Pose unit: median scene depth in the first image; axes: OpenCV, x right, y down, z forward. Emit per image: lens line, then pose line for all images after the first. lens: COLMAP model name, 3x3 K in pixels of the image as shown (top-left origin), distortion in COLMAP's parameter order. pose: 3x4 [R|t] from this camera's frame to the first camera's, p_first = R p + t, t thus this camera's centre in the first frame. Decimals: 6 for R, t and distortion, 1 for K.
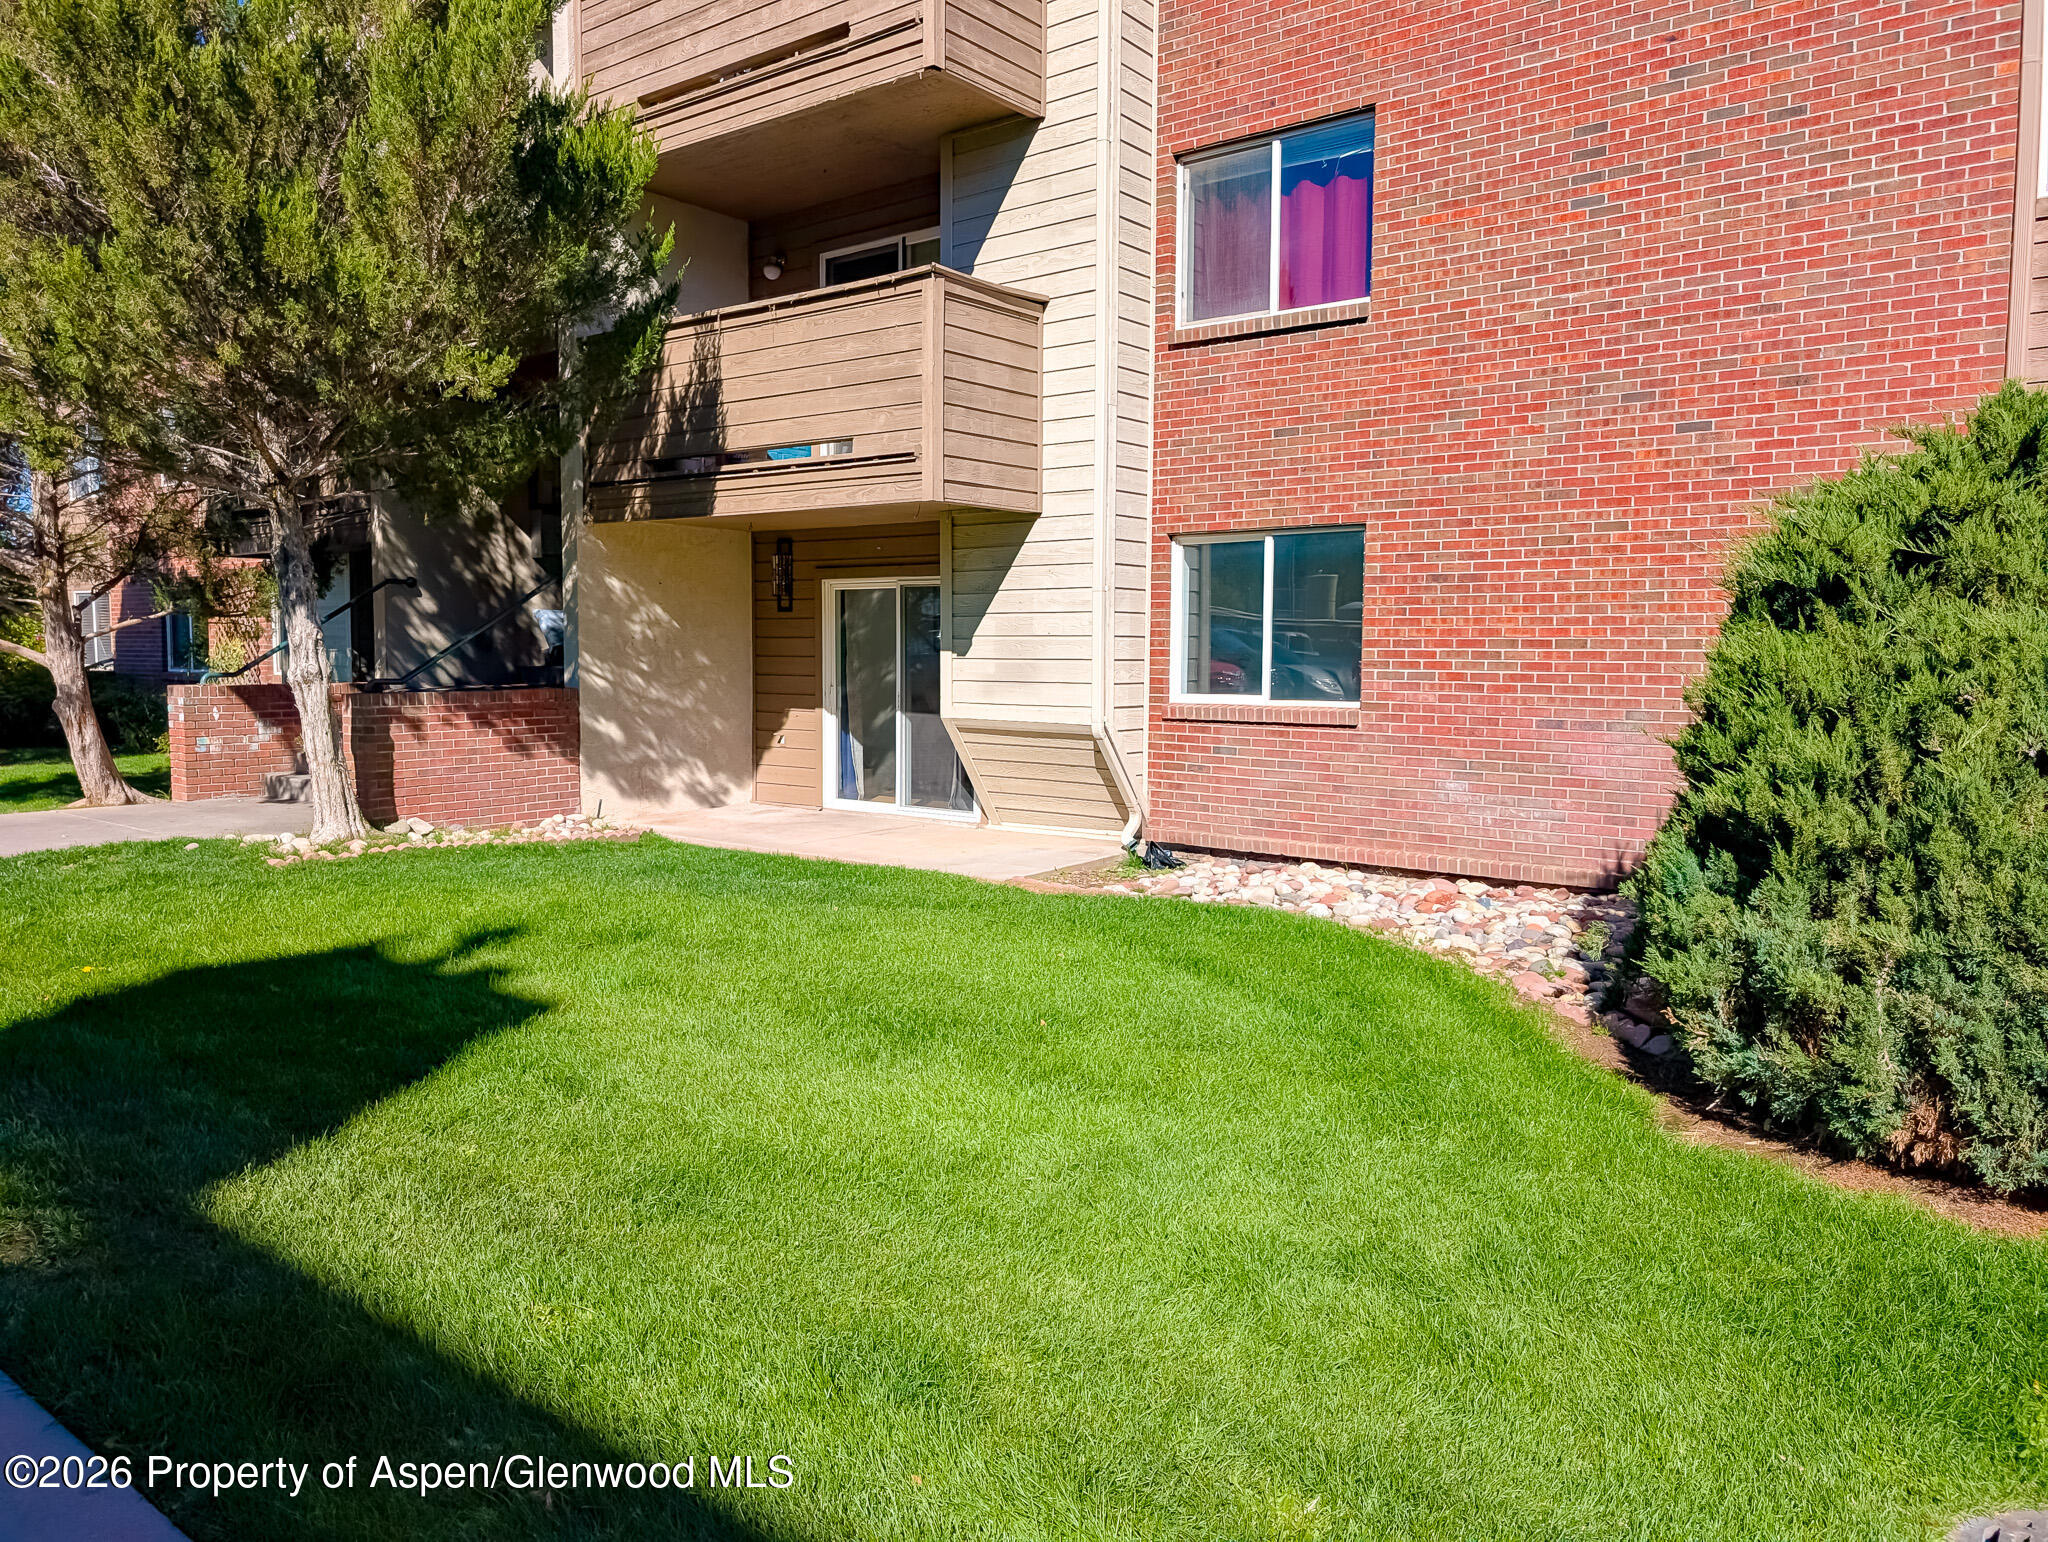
lens RADIAL K [[1522.0, 0, 1011.3], [0, 1522.0, 780.6], [0, 0, 1]] dist [0.016756, -0.008767]
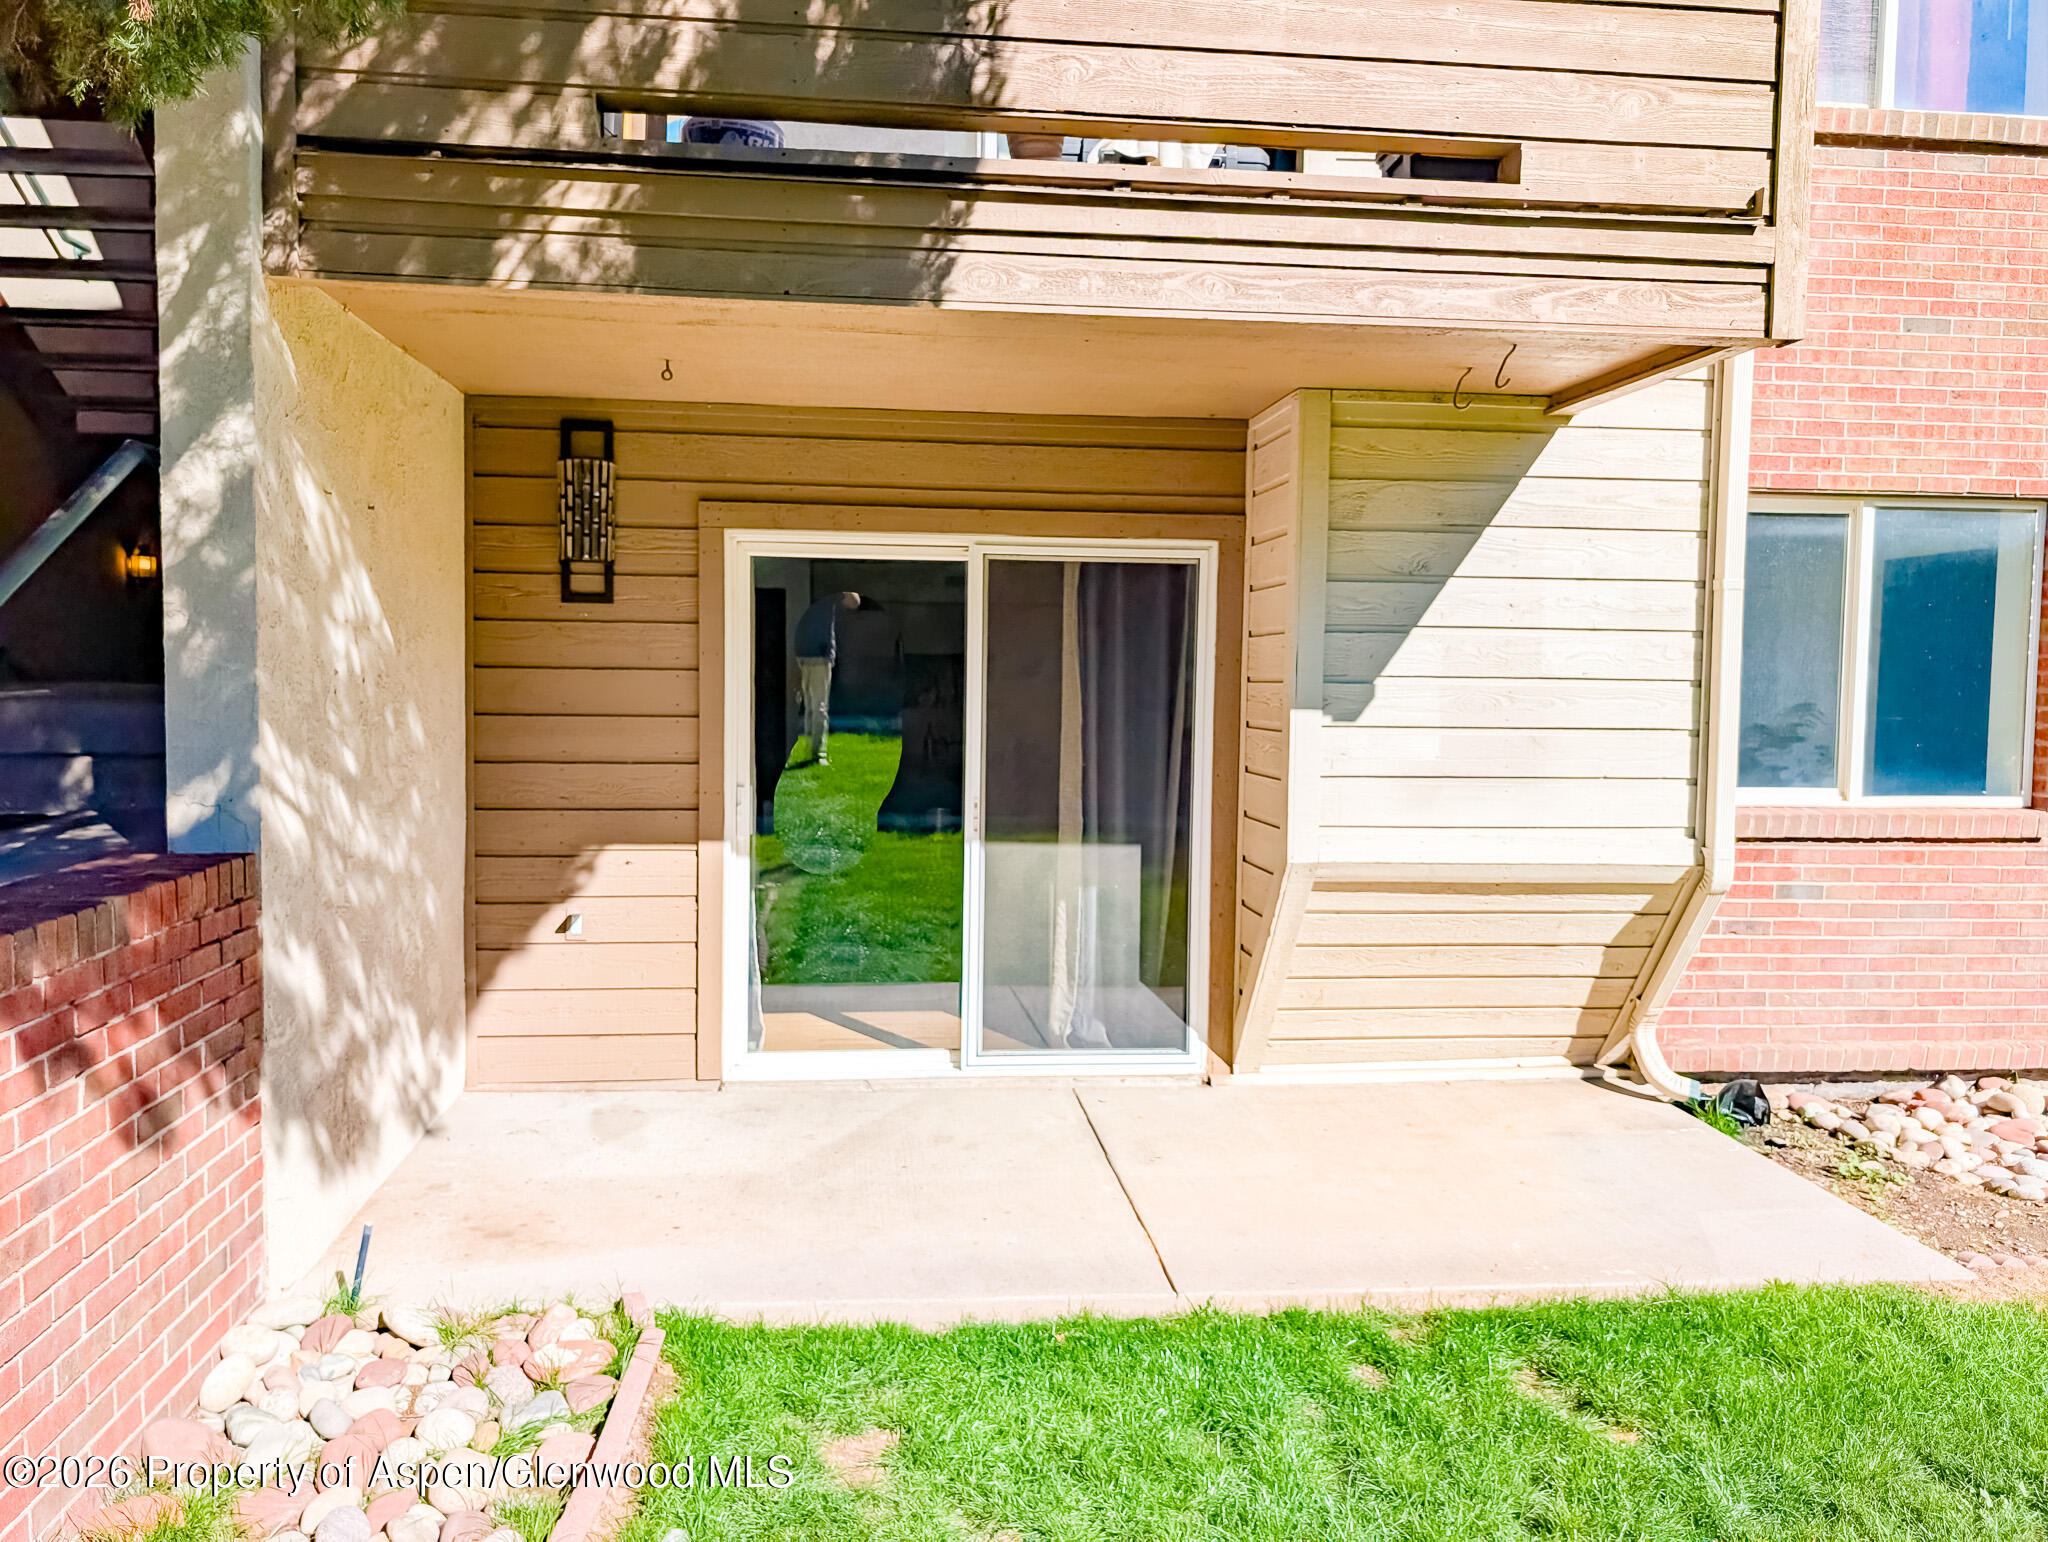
lens RADIAL K [[1522.0, 0, 1025.7], [0, 1522.0, 753.8], [0, 0, 1]] dist [0.016756, -0.008767]
pose [[0.704312, -0.034127, 0.709070, -0.410489], [0.050974, 0.998697, -0.002566, -0.075887], [-0.708058, 0.037951, 0.705134, 0.748770]]
